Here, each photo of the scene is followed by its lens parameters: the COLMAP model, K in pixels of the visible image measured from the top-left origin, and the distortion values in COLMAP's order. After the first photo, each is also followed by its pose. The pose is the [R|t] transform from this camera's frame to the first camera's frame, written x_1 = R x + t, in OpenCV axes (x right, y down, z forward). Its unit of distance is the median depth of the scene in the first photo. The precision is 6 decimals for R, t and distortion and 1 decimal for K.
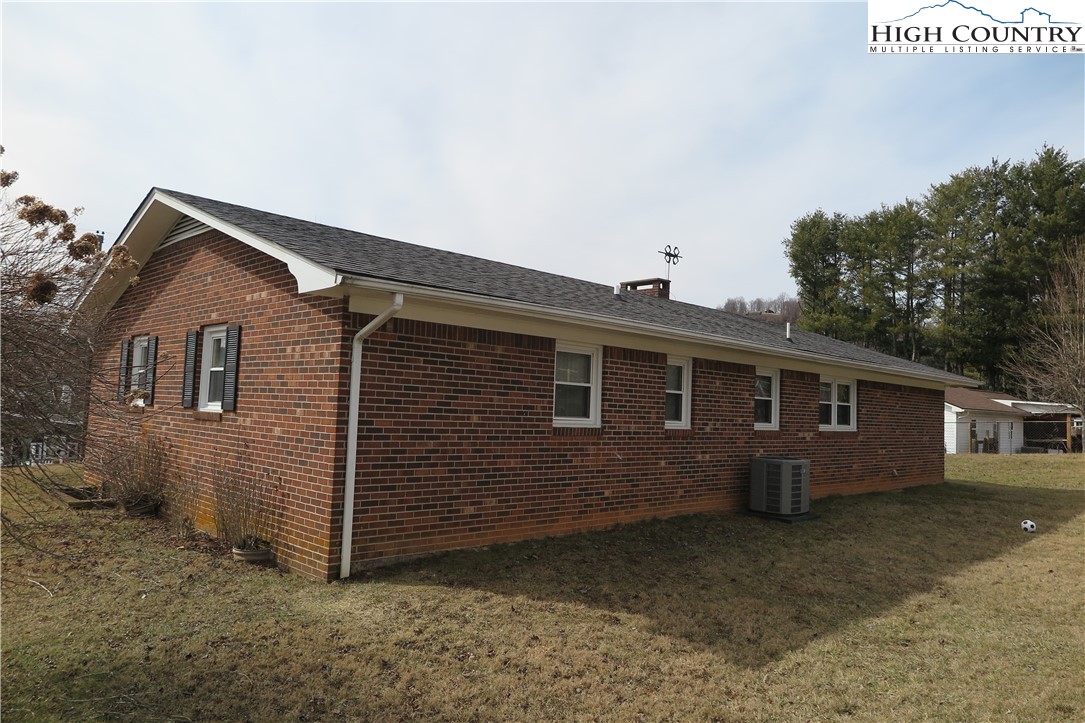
lens RADIAL K [[755.9, 0, 542.6], [0, 755.9, 360.3], [0, 0, 1]] dist [0.024349, -0.006554]
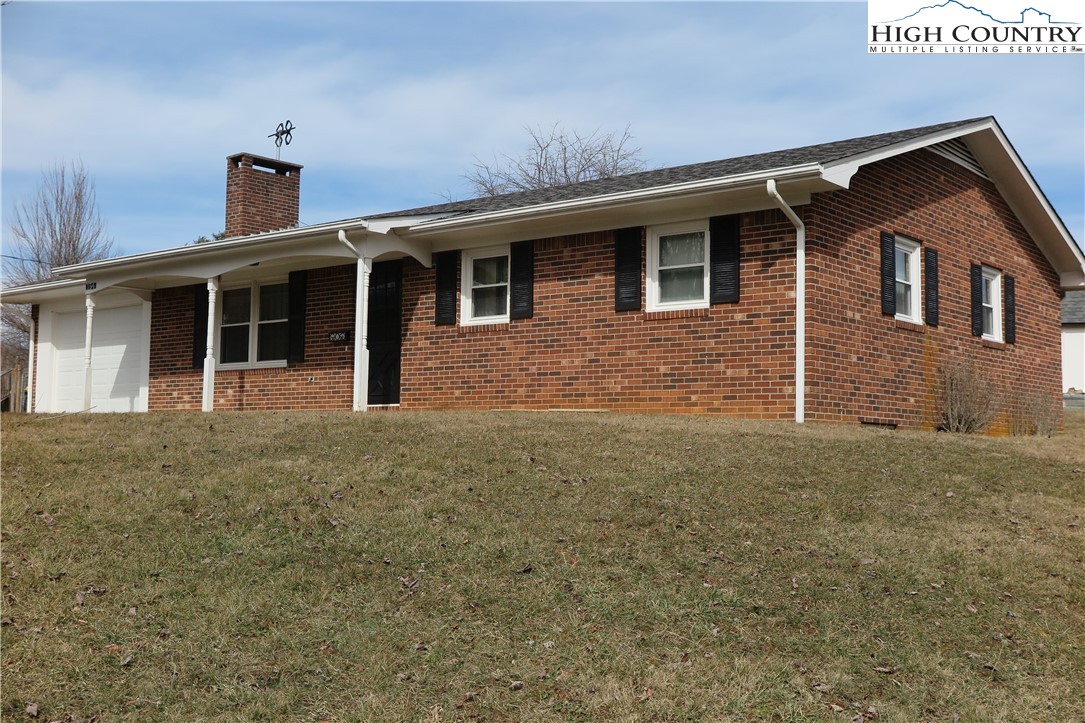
lens RADIAL K [[1260.3, 0, 542.6], [0, 1260.3, 360.9], [0, 0, 1]] dist [-0.001355, 0.000000]
pose [[-0.131811, 0.034484, 0.990675, -2.527678], [-0.080074, 0.995758, -0.045314, 0.268509], [-0.988035, -0.085300, -0.128491, 2.152833]]
